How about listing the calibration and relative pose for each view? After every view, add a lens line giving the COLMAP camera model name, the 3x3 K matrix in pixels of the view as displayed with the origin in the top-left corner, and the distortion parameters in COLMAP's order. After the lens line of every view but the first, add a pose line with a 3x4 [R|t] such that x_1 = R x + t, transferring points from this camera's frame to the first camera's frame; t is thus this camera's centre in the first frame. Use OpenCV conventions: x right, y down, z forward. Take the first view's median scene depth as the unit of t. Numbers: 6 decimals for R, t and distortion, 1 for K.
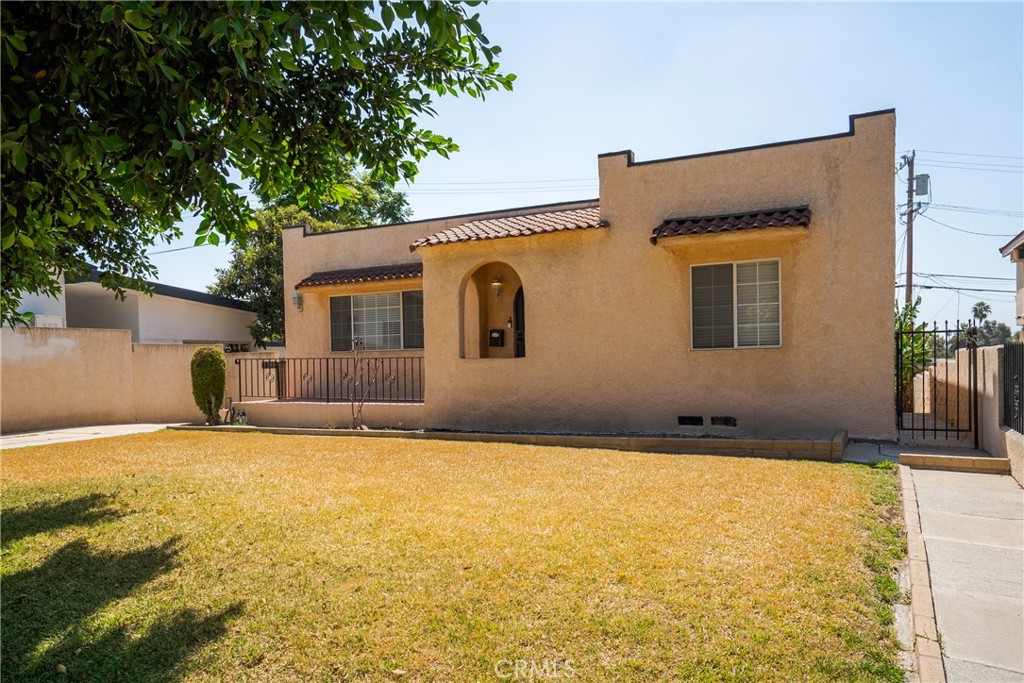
lens RADIAL K [[746.0, 0, 512.6], [0, 746.0, 382.4], [0, 0, 1]] dist [0.000084, 0.000332]
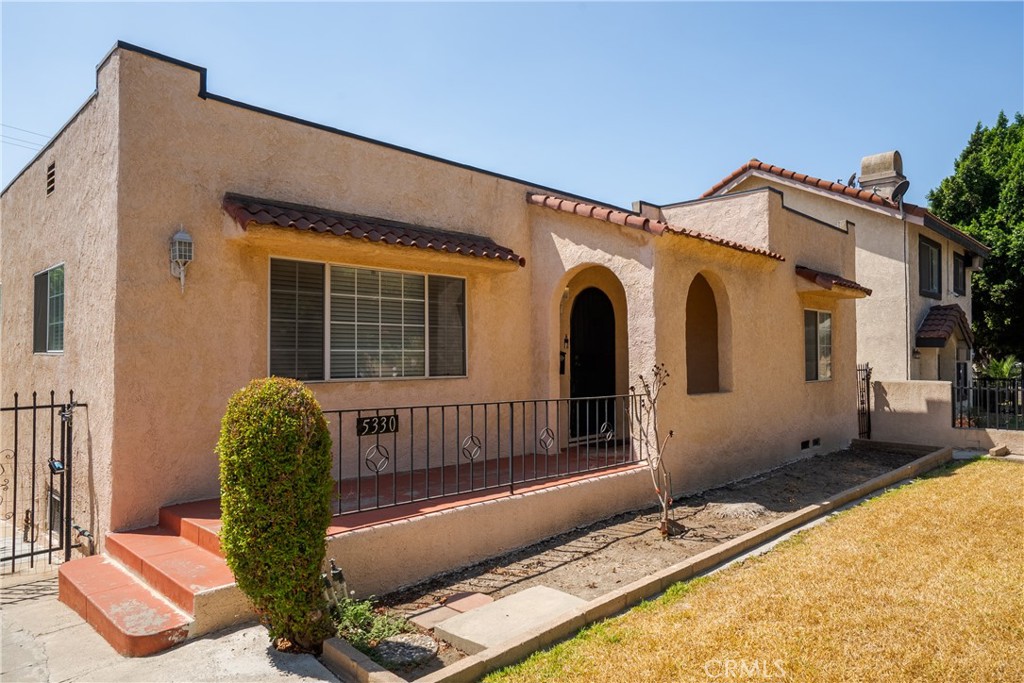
lens RADIAL K [[659.3, 0, 511.7], [0, 659.3, 337.9], [0, 0, 1]] dist [-0.001974, 0.002252]
pose [[0.304872, 0.044211, 0.951367, -0.752704], [0.016926, 0.998513, -0.051826, -0.058541], [-0.952243, 0.031904, 0.303670, 0.984458]]
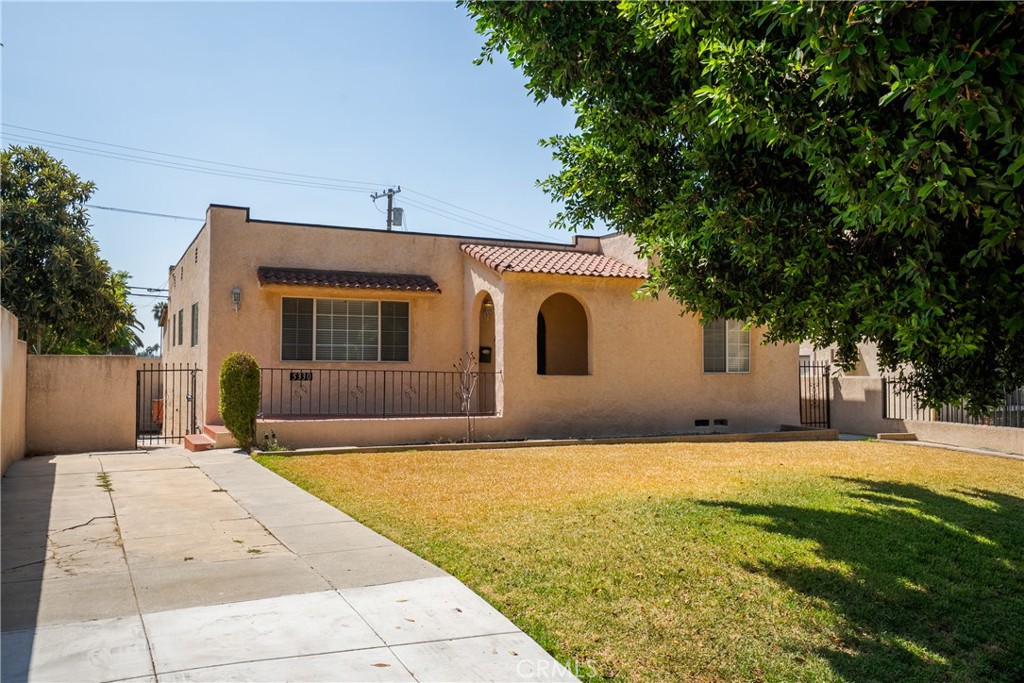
lens RADIAL K [[868.9, 0, 512.0], [0, 868.9, 341.5], [0, 0, 1]] dist [0.002921, -0.001074]
pose [[0.619183, 0.046837, 0.783849, -1.143914], [0.000058, 0.998217, -0.059692, -0.004040], [-0.785247, 0.037006, 0.618076, 0.223841]]
